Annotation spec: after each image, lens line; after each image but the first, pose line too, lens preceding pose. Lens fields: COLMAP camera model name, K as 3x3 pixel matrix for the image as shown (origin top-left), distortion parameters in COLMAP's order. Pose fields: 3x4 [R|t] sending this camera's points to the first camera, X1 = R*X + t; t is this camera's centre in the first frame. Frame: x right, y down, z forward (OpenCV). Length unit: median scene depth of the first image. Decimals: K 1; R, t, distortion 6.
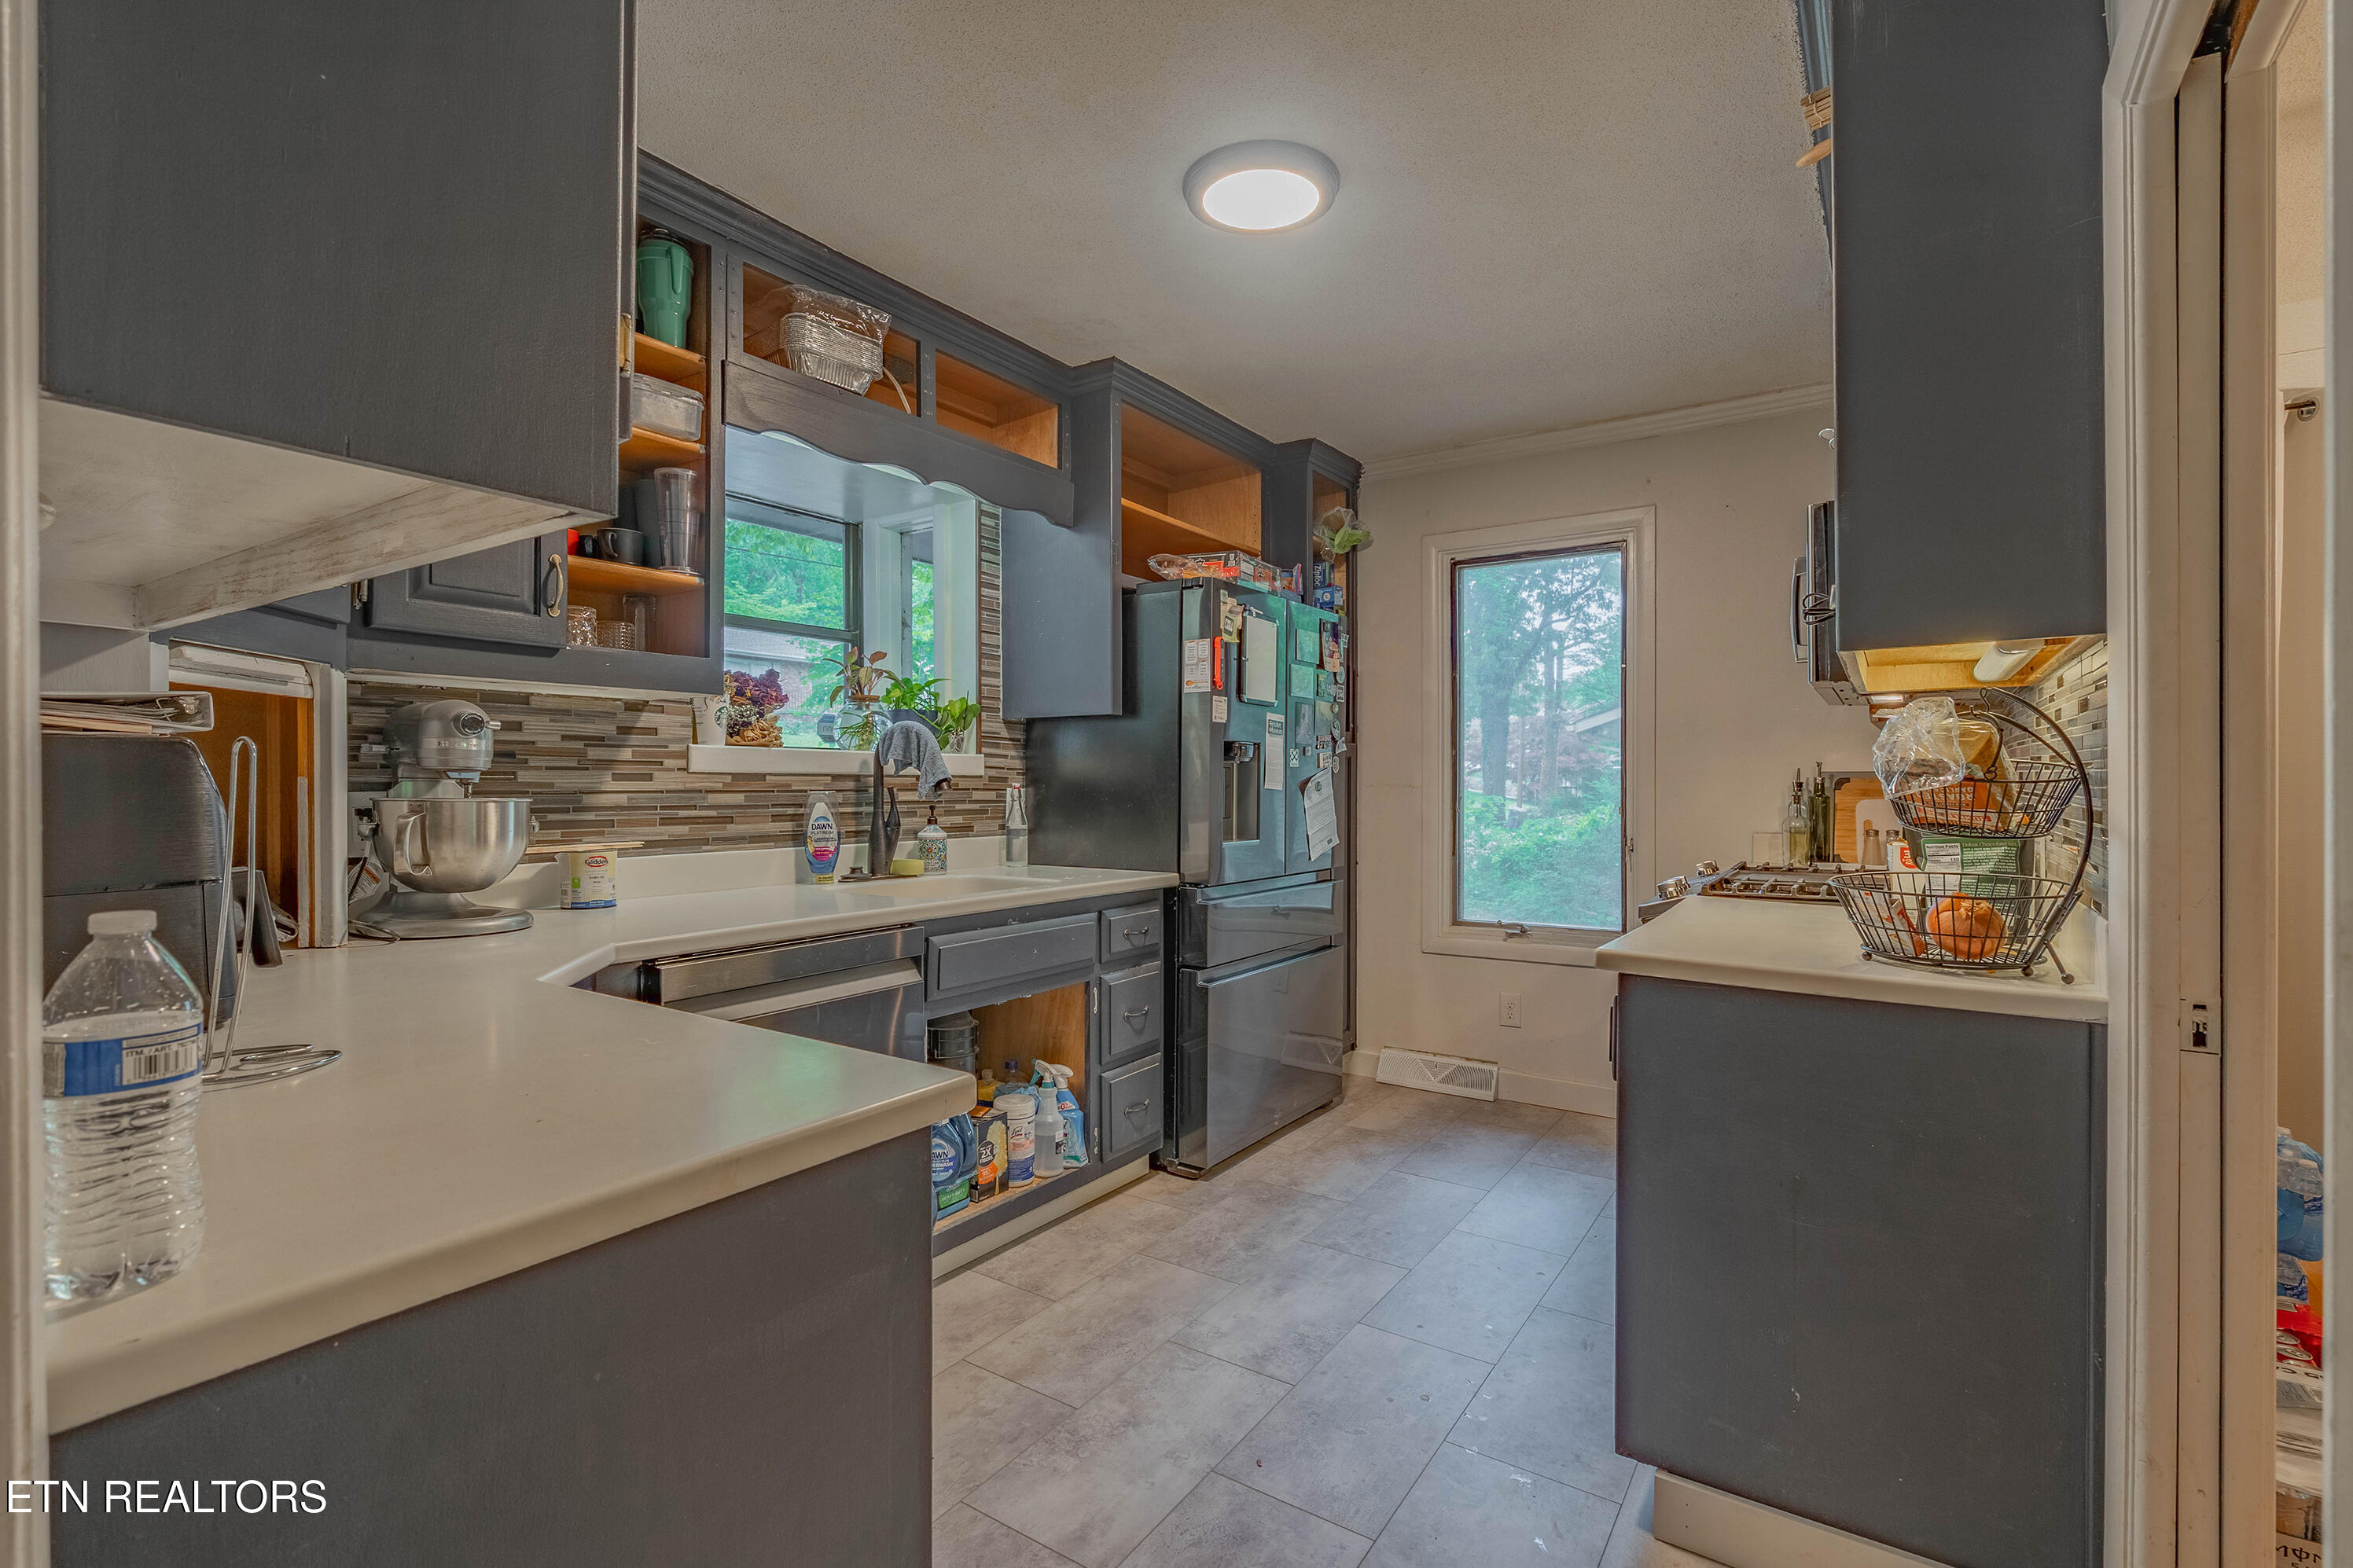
lens RADIAL K [[1093.4, 0, 1186.7], [0, 1093.4, 781.4], [0, 0, 1]] dist [0.000642, 0.000110]
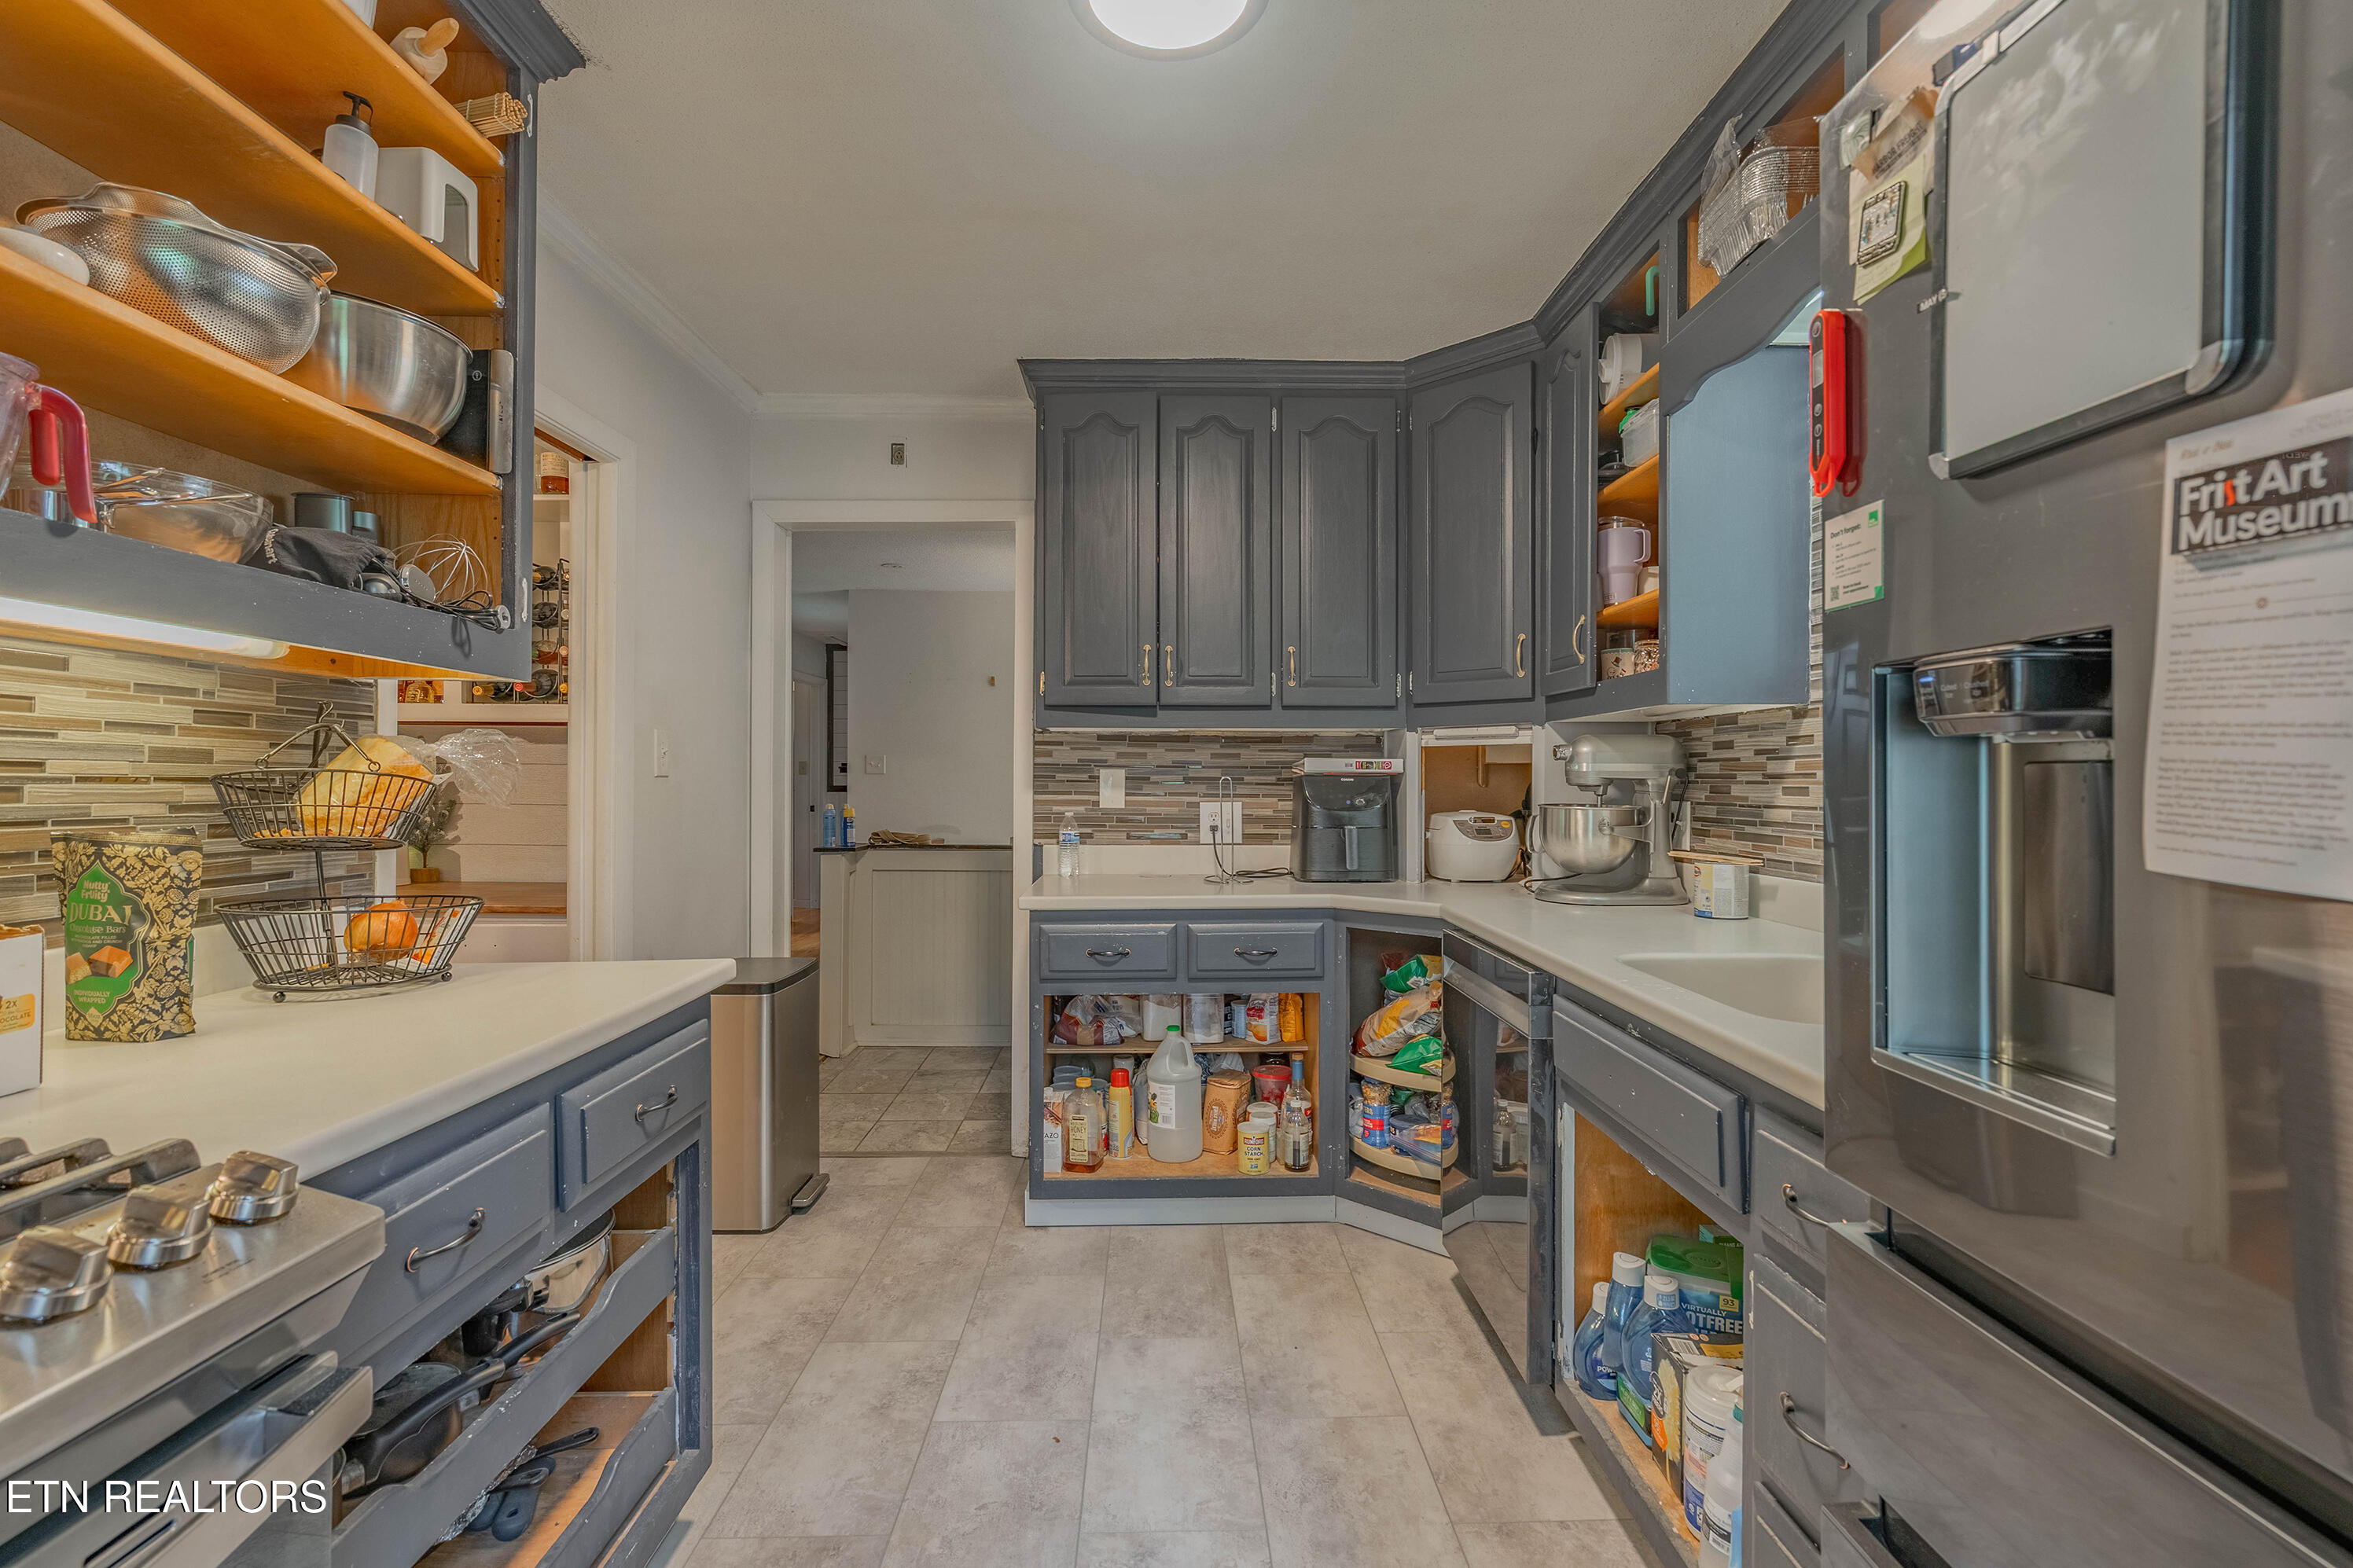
lens RADIAL K [[1074.0, 0, 1183.1], [0, 1074.0, 788.0], [0, 0, 1]] dist [-0.000998, -0.000126]
pose [[-0.824692, 0.002883, -0.565575, 0.309498], [-0.001320, 0.999974, 0.007023, -0.009283], [0.565581, 0.006538, -0.824667, 1.078600]]
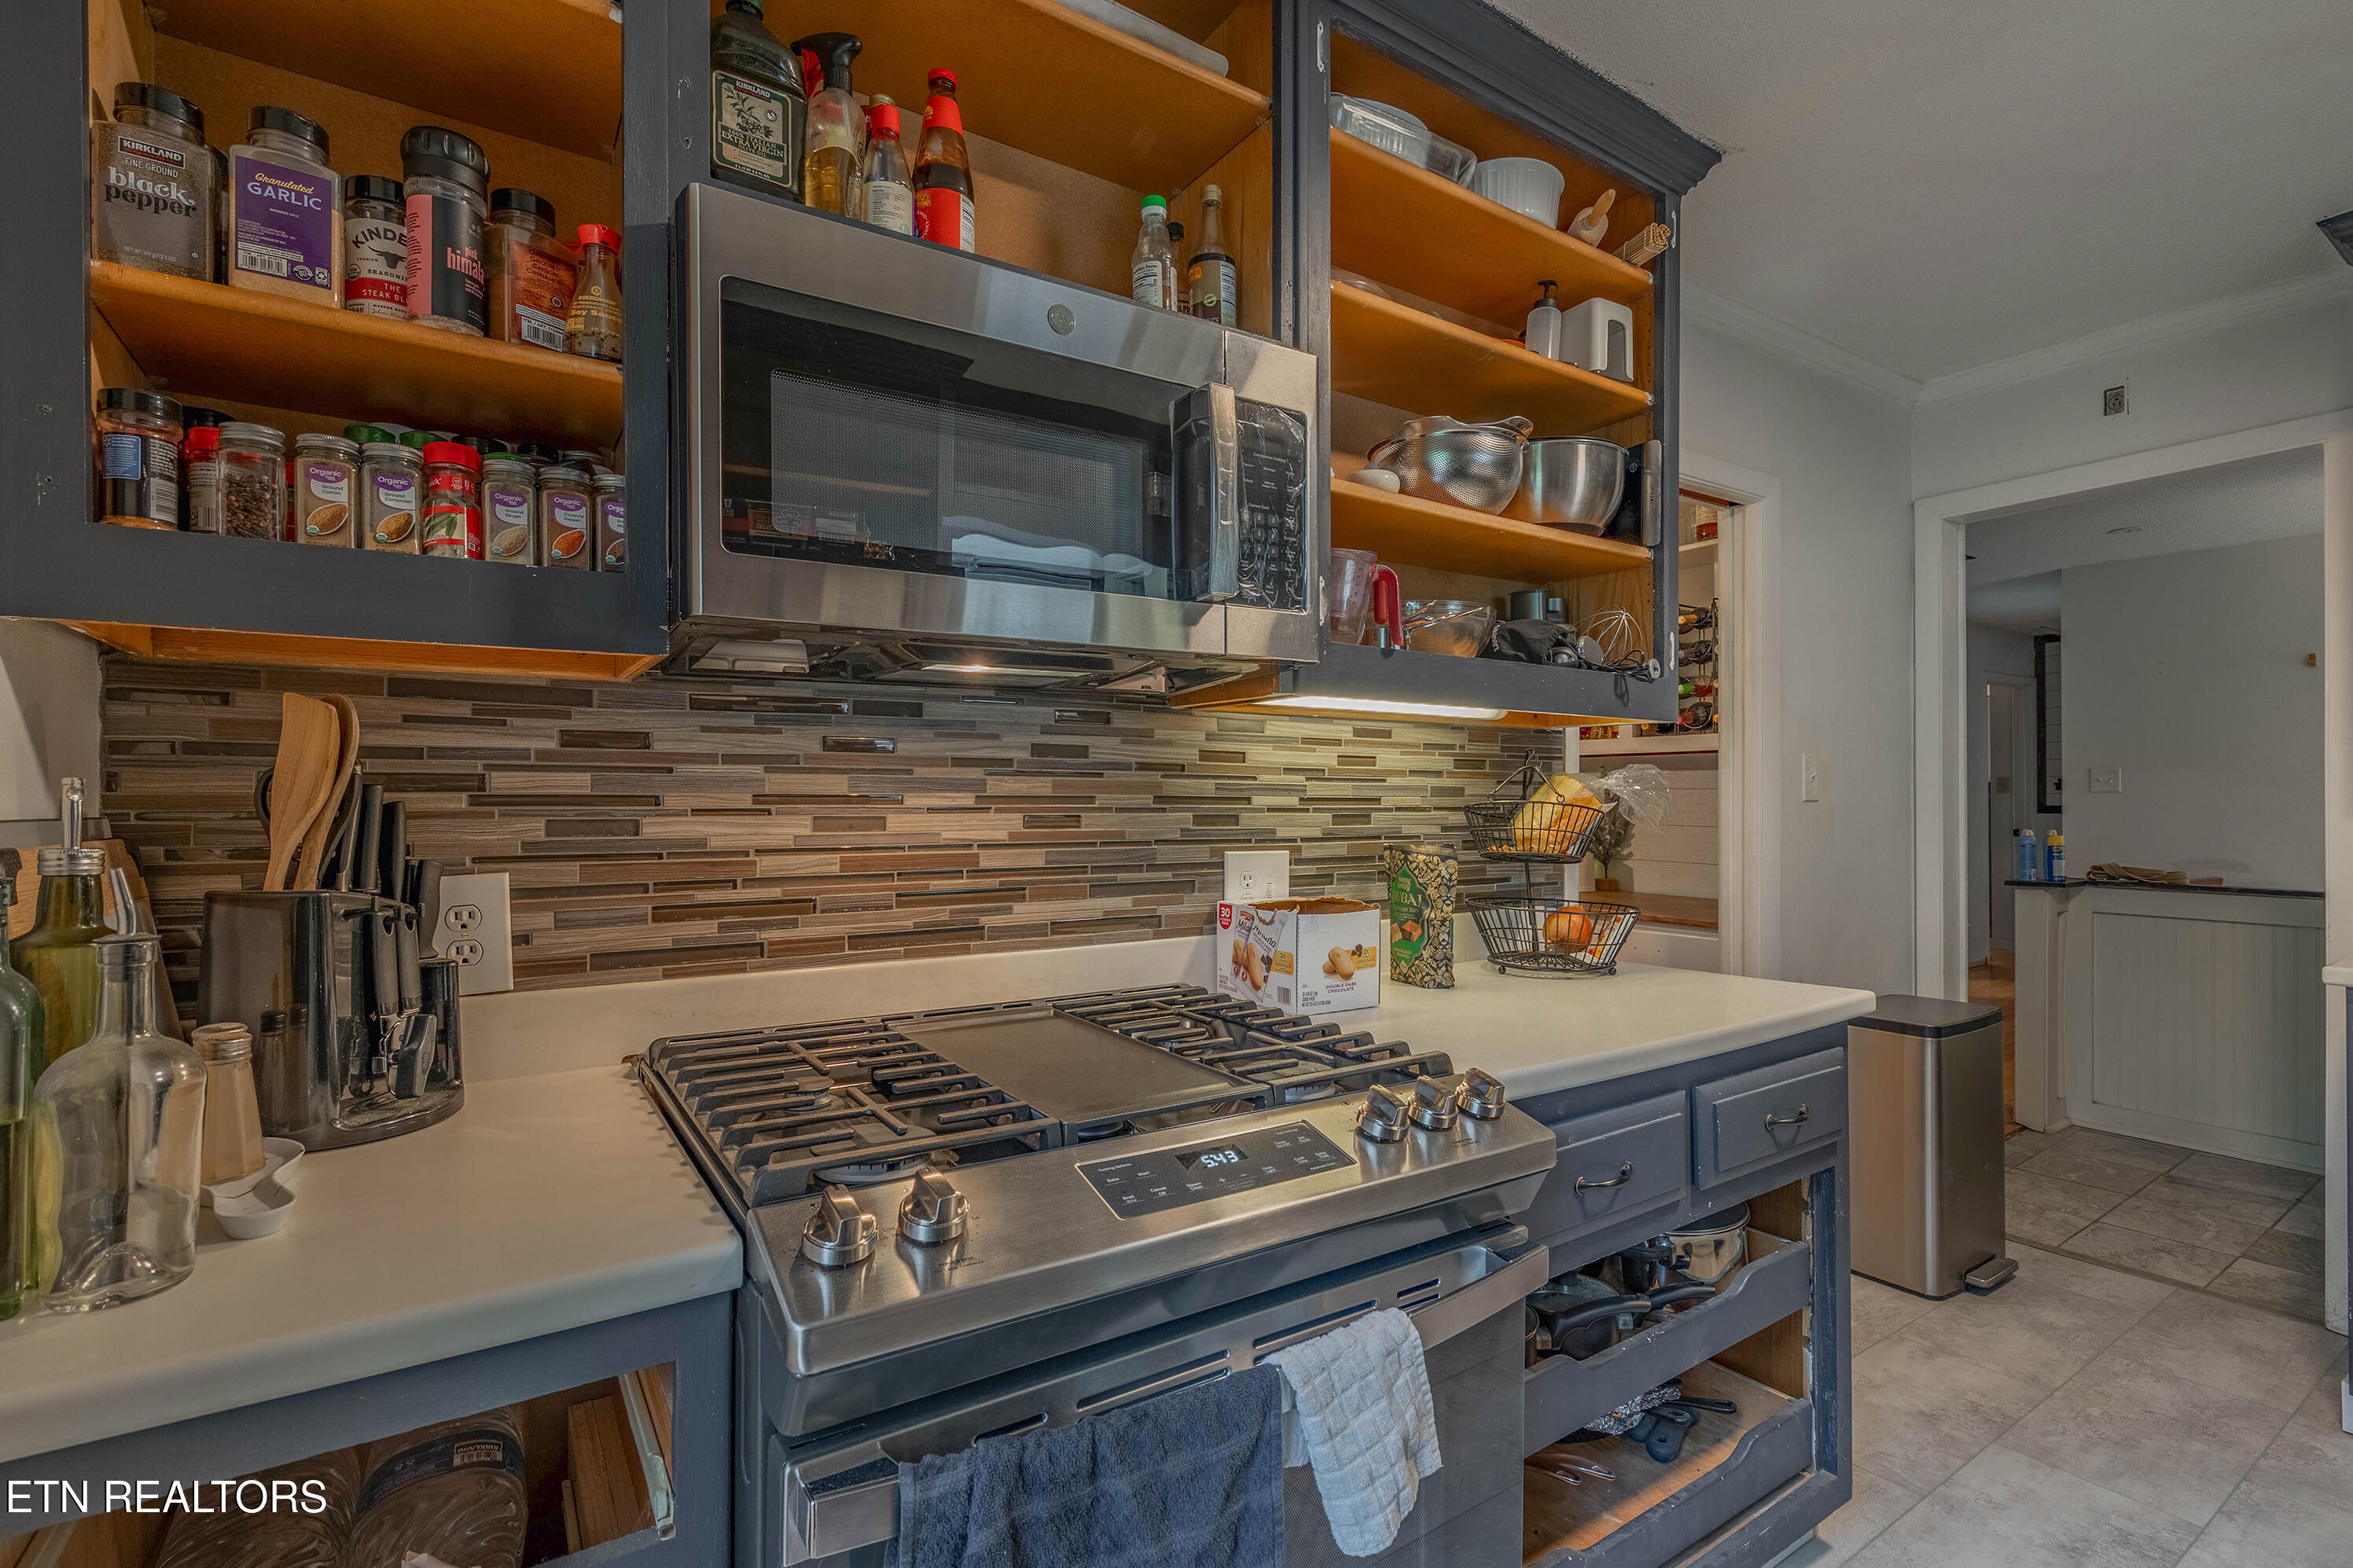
lens RADIAL K [[1093.4, 0, 1186.7], [0, 1093.4, 781.4], [0, 0, 1]] dist [0.000642, 0.000110]
pose [[-0.924948, 0.009547, 0.379974, 0.300603], [0.003959, 0.999872, -0.015485, -0.013839], [-0.380073, -0.012818, -0.924867, 1.118310]]
